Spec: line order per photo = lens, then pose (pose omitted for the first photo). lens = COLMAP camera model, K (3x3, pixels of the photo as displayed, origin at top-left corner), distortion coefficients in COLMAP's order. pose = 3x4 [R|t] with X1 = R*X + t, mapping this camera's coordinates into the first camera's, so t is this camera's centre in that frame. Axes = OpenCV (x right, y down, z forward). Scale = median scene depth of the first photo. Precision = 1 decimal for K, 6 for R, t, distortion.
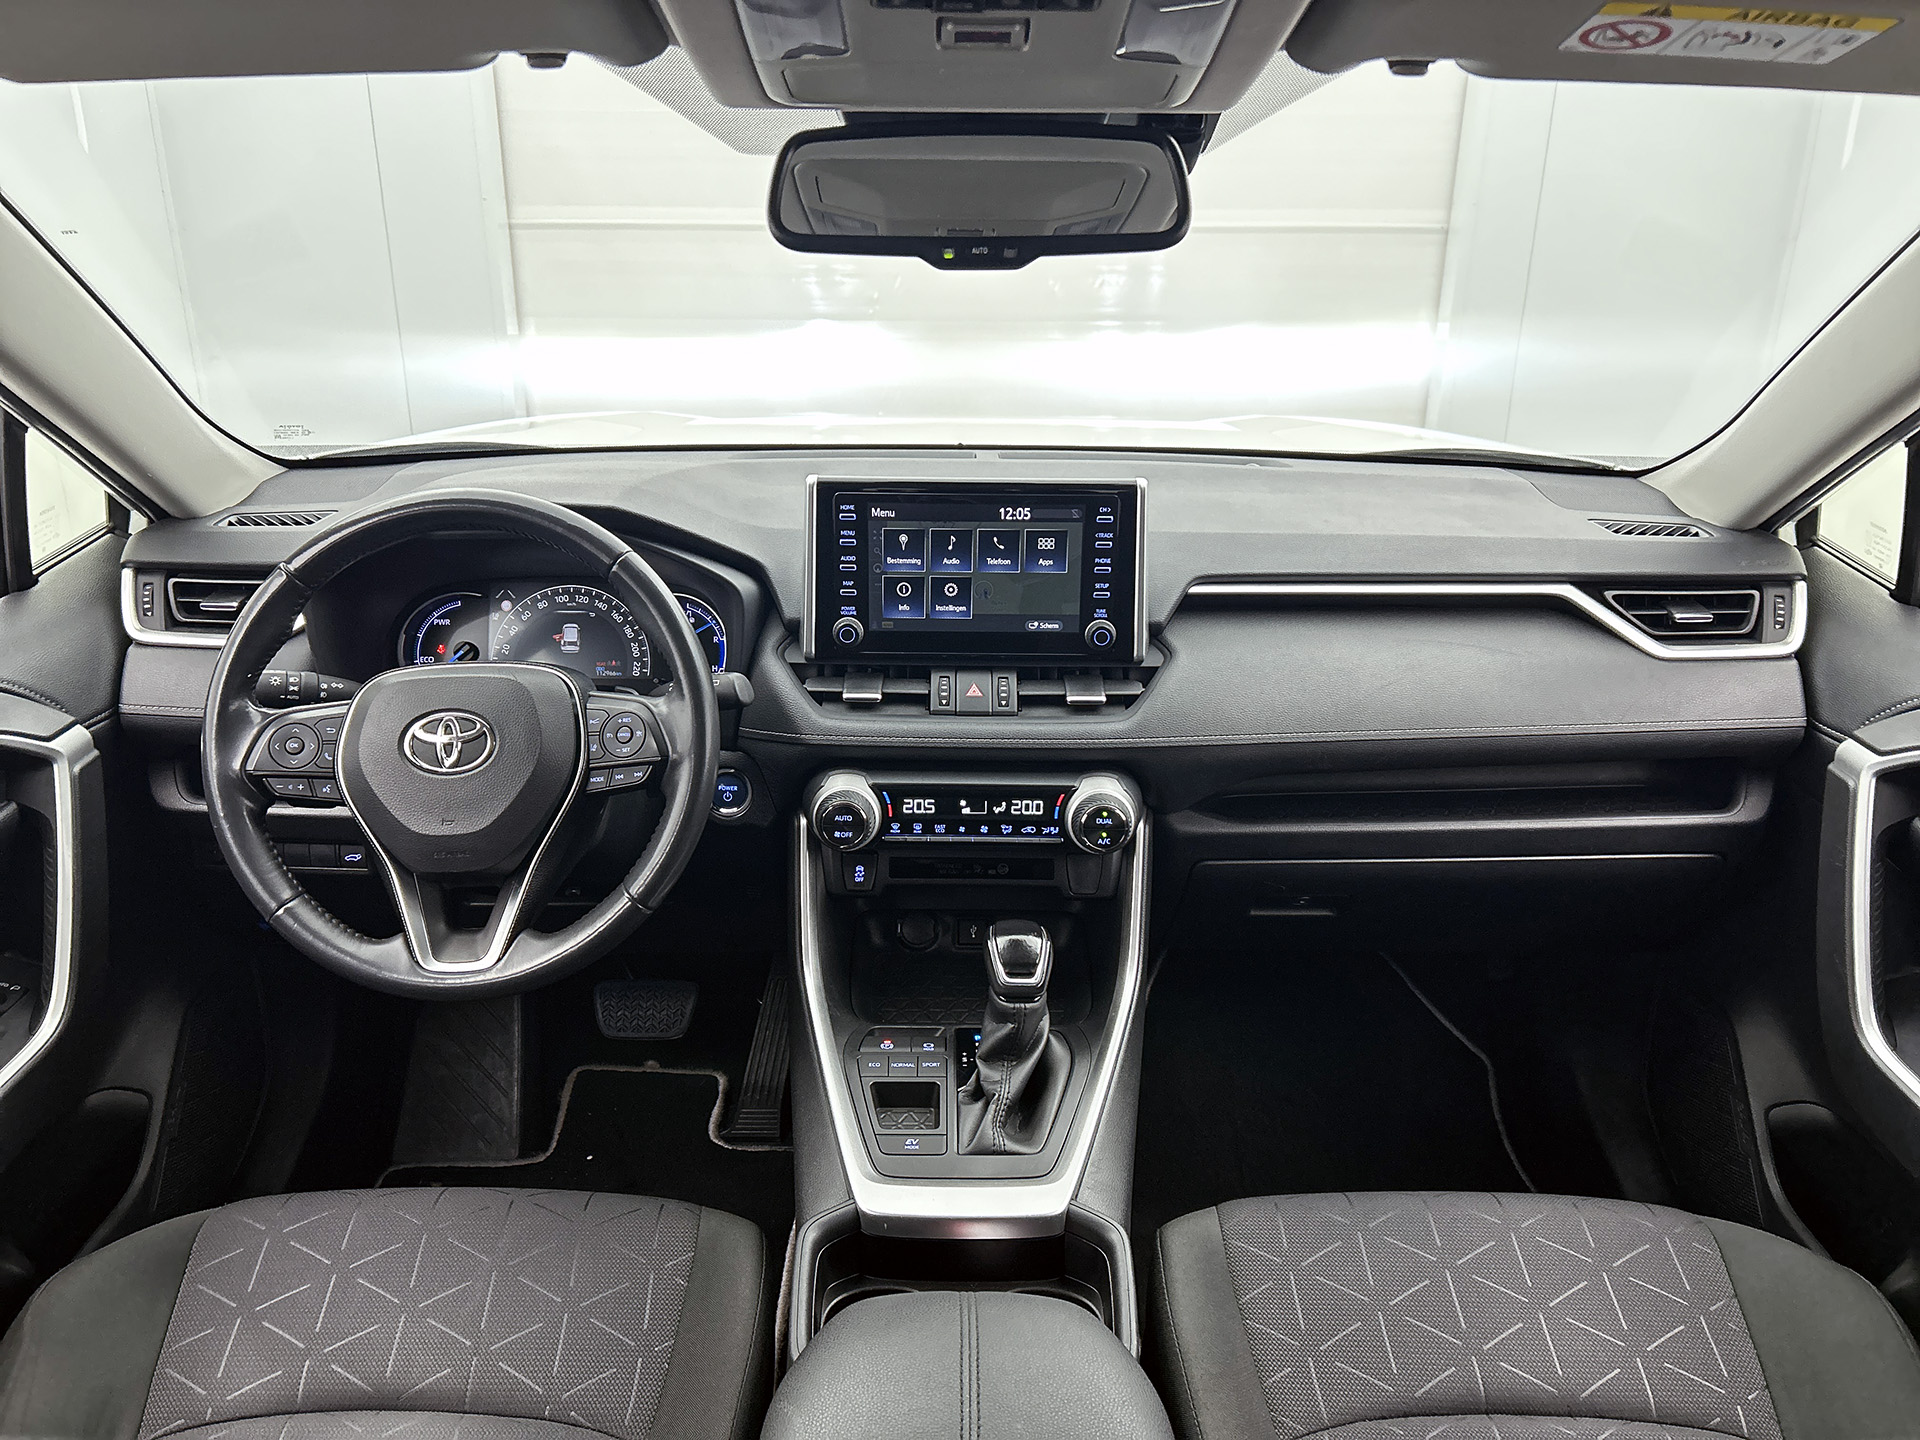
lens RADIAL K [[1442.3, 0, 967.1], [0, 1442.3, 708.2], [0, 0, 1]] dist [0.052393, -0.068384]
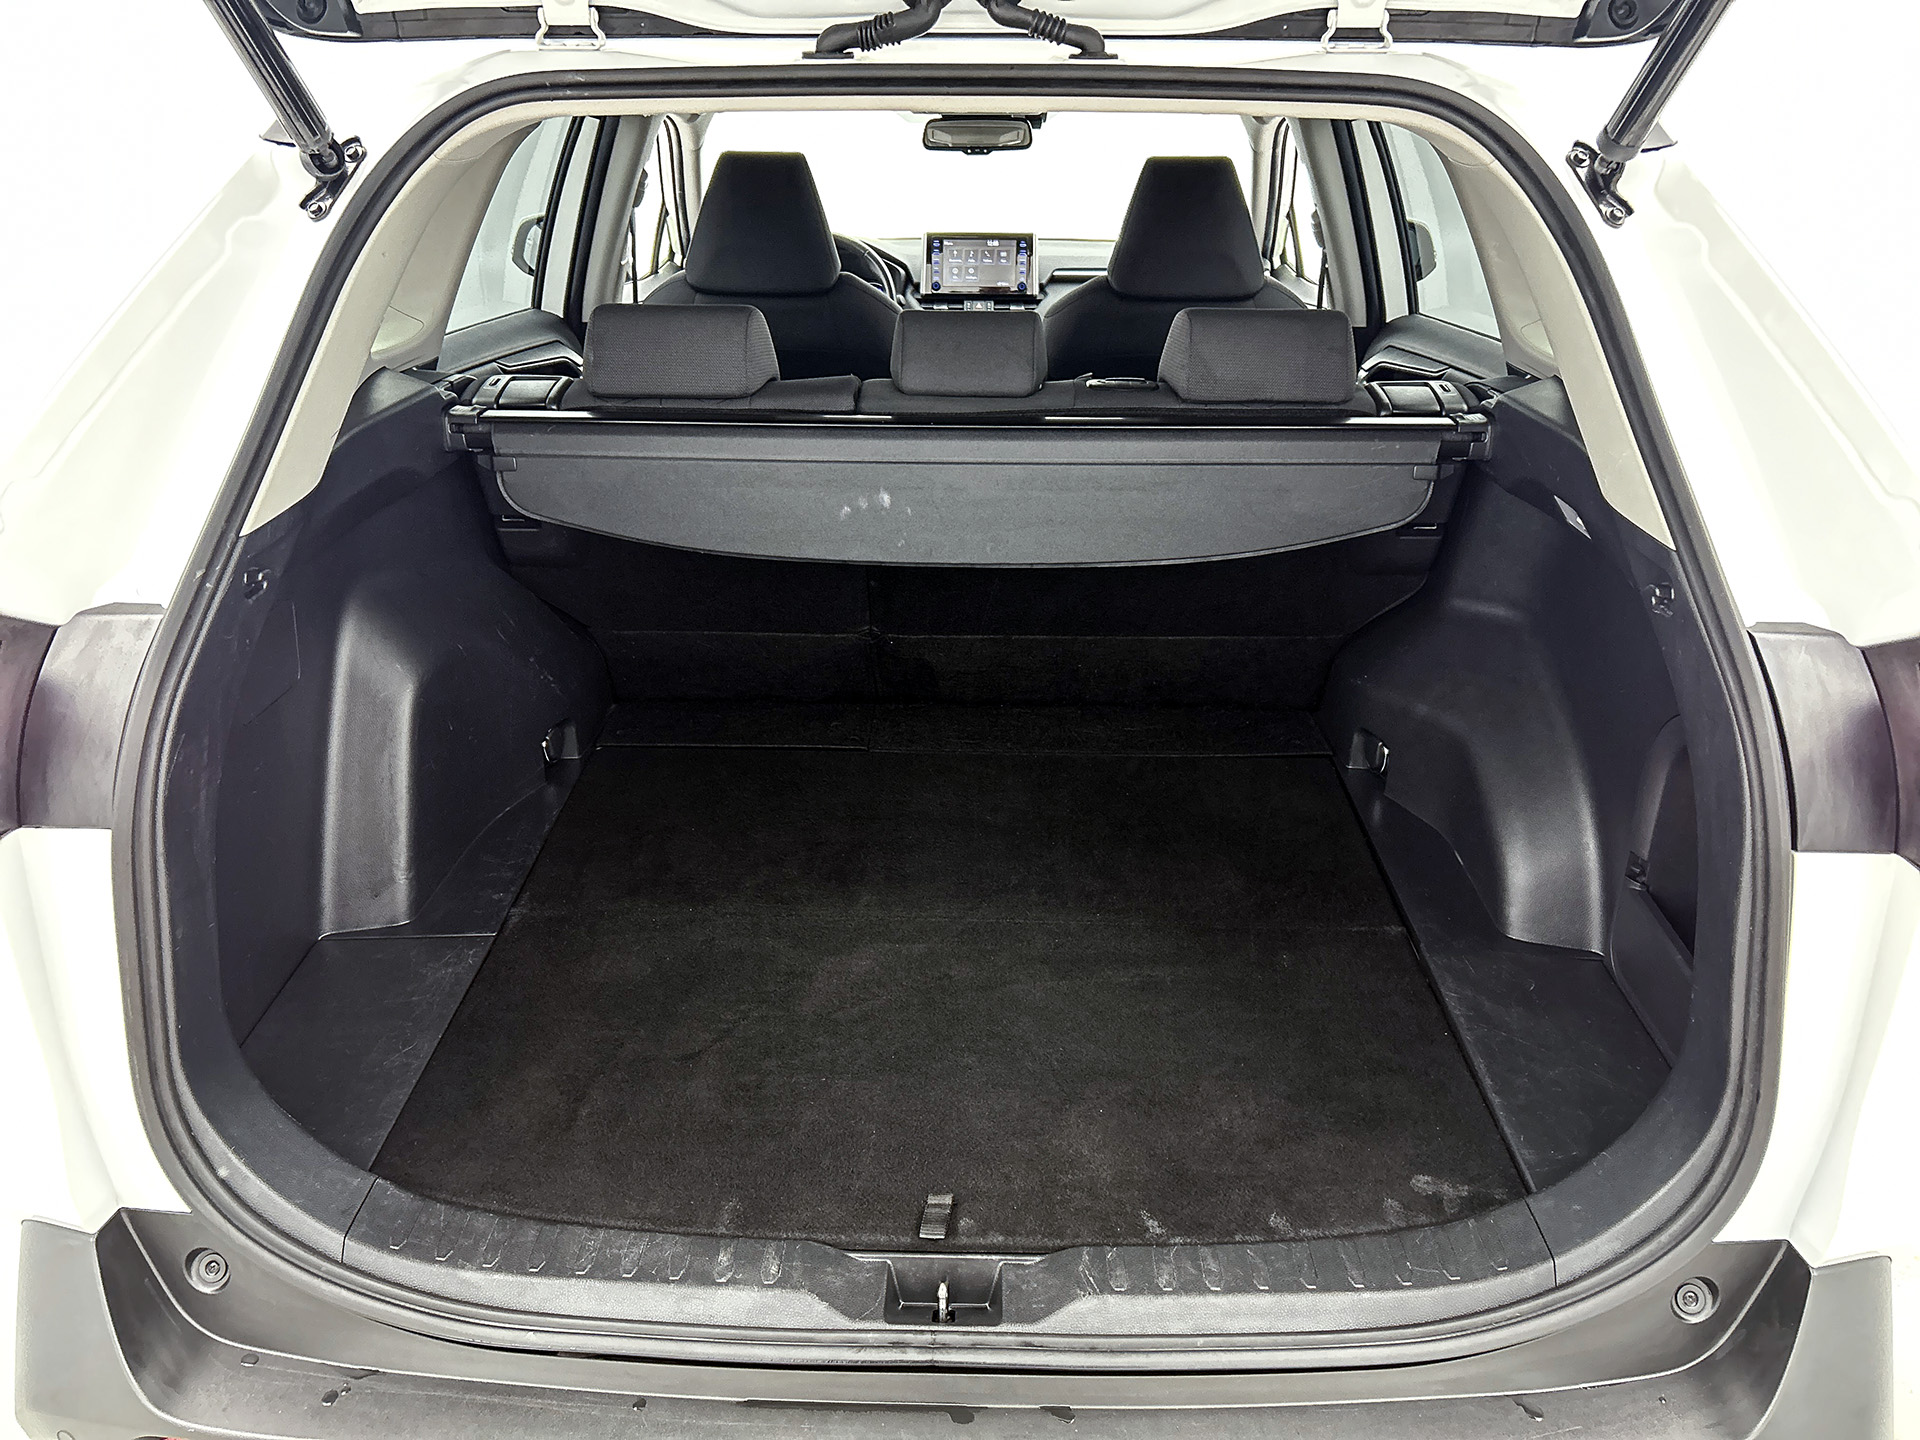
lens RADIAL K [[1442.3, 0, 954.9], [0, 1442.3, 714.0], [0, 0, 1]] dist [0.052393, -0.068384]
pose [[0.999568, 0.002867, -0.029242, 0.044868], [-0.001480, 0.998877, 0.047347, 0.685575], [0.029345, -0.047284, 0.998450, -2.008866]]
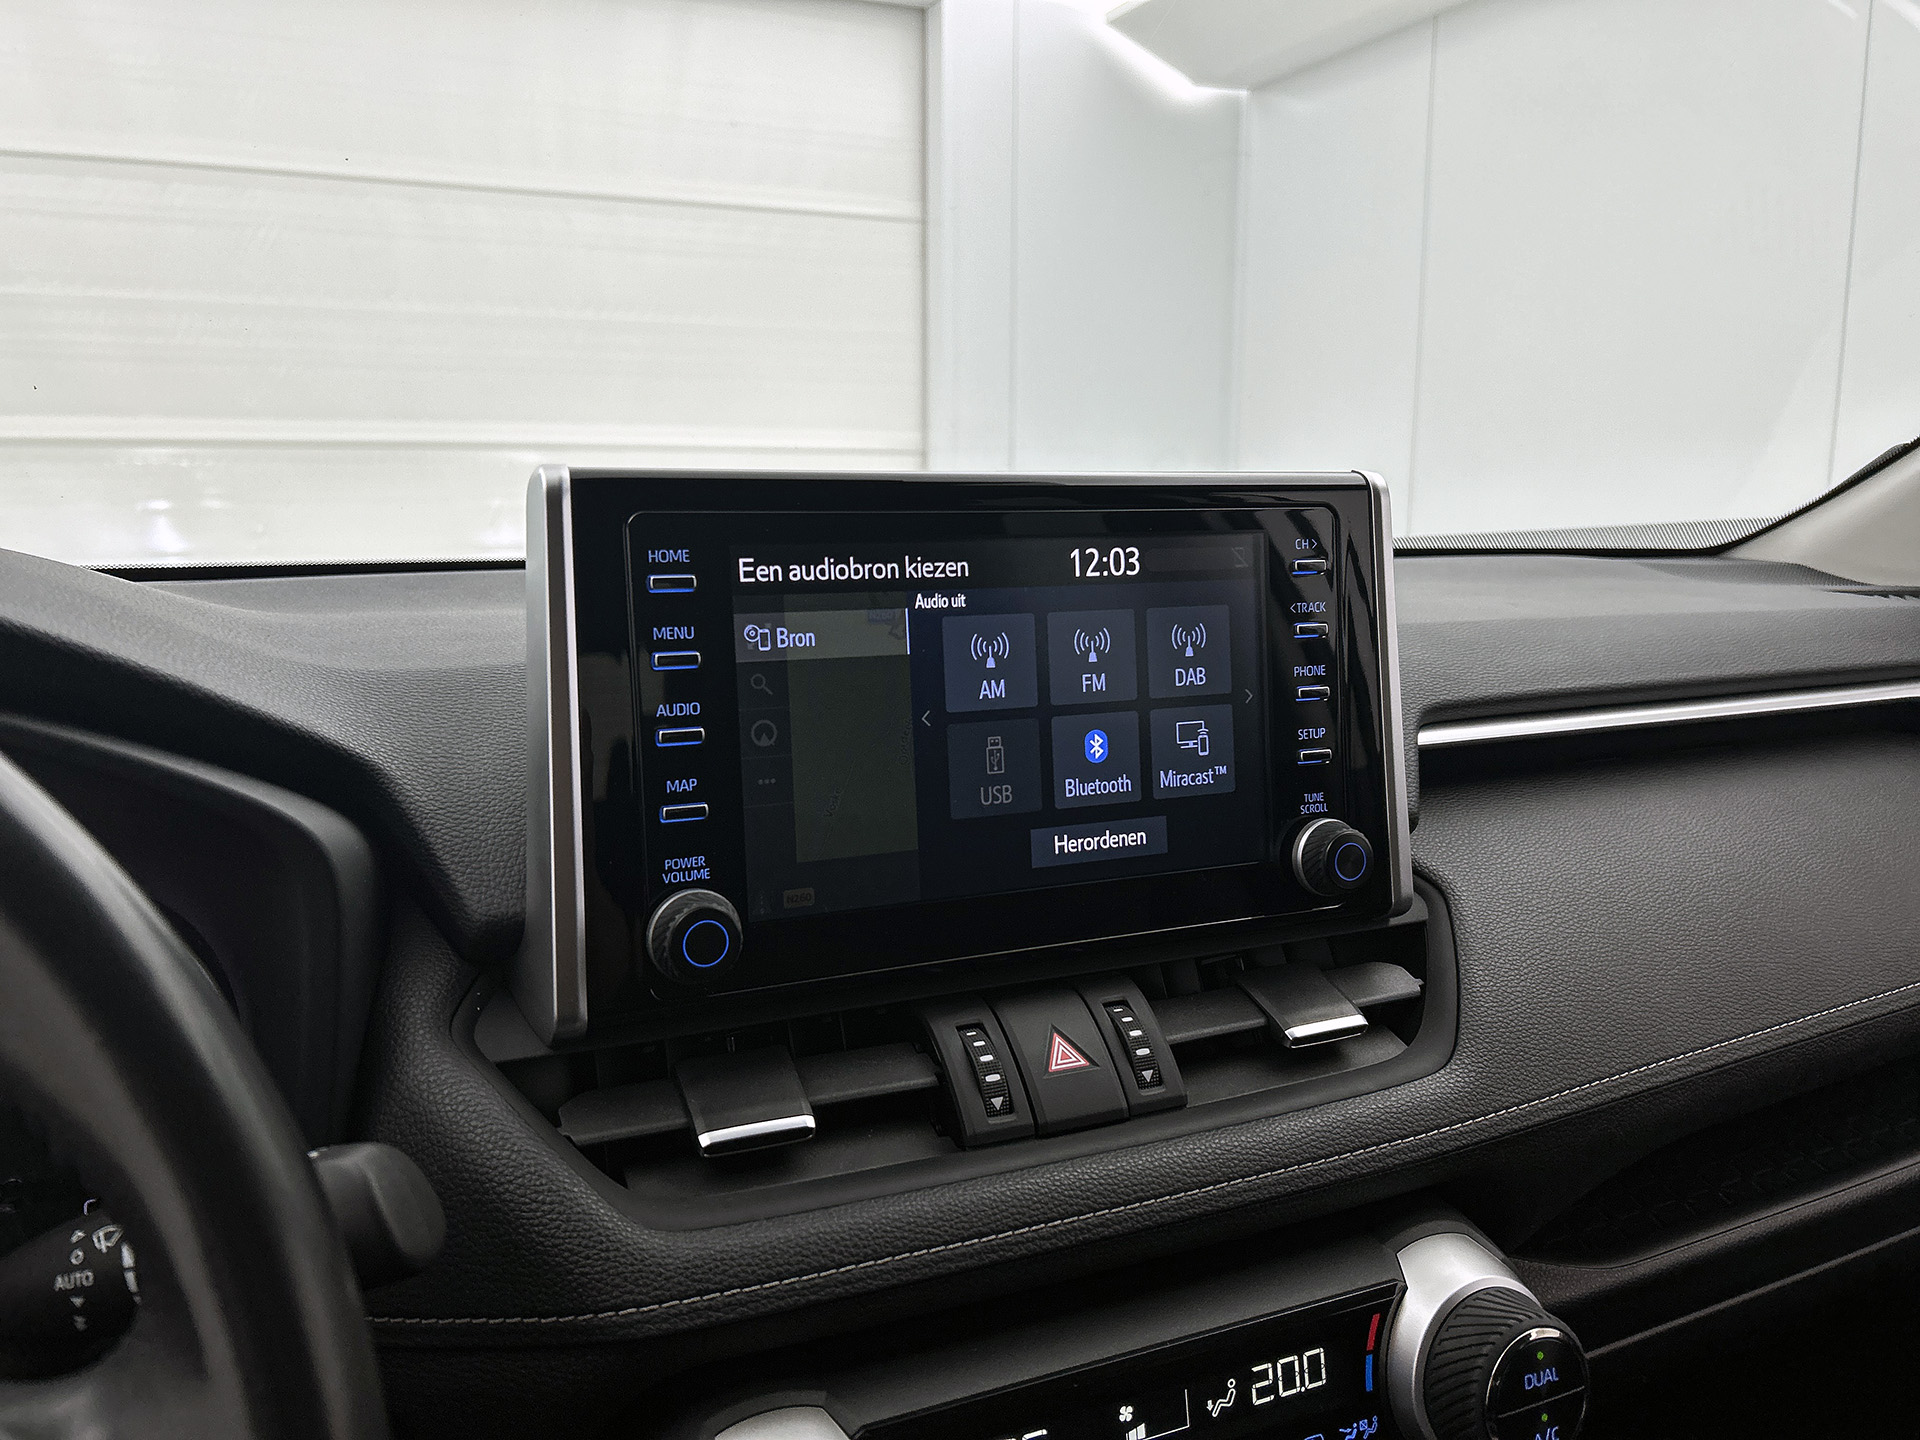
lens RADIAL K [[1442.3, 0, 961.1], [0, 1442.3, 714.0], [0, 0, 1]] dist [0.052393, -0.068384]
pose [[0.912482, -0.073403, 0.402478, -0.155436], [0.149855, 0.975369, -0.161858, -0.040029], [-0.380683, 0.208006, 0.901007, 0.677179]]
